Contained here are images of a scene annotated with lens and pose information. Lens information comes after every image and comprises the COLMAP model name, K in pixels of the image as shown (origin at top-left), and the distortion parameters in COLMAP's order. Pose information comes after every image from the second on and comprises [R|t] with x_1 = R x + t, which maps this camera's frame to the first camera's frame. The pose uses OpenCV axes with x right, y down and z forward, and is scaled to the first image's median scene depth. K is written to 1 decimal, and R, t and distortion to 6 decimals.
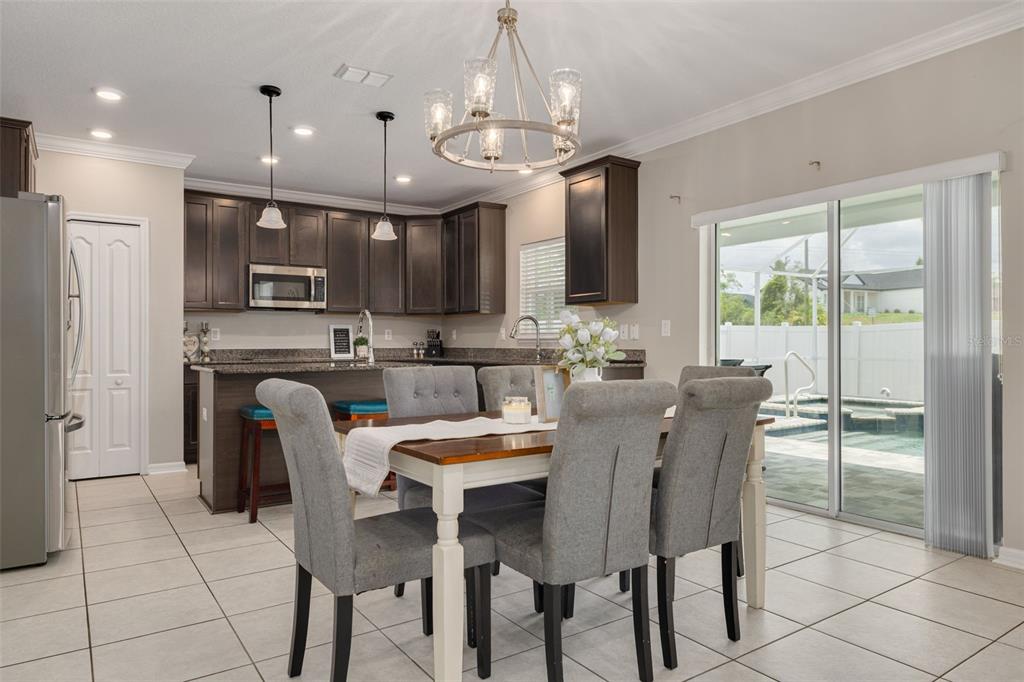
lens RADIAL K [[671.3, 0, 512.0], [0, 671.3, 341.0], [0, 0, 1]] dist [0.005289, 0.001766]
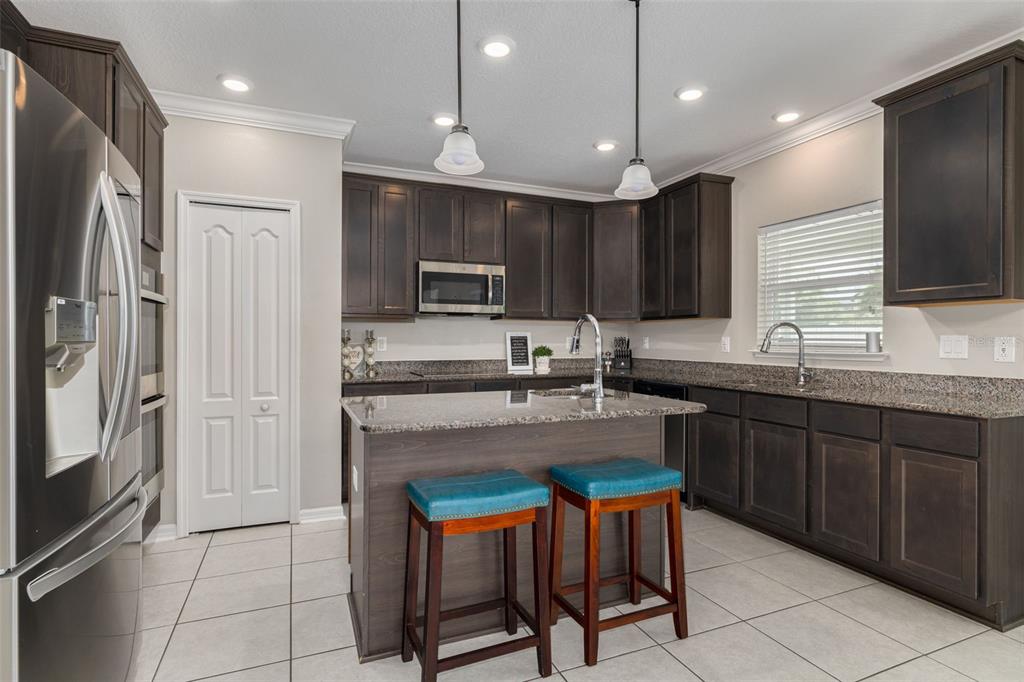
lens RADIAL K [[546.9, 0, 512.0], [0, 546.9, 341.0], [0, 0, 1]] dist [-0.003828, 0.000032]
pose [[0.980072, 0.002910, -0.198622, -0.136614], [-0.002377, 0.999993, 0.002921, -0.016207], [0.198629, -0.002391, 0.980072, 0.342771]]
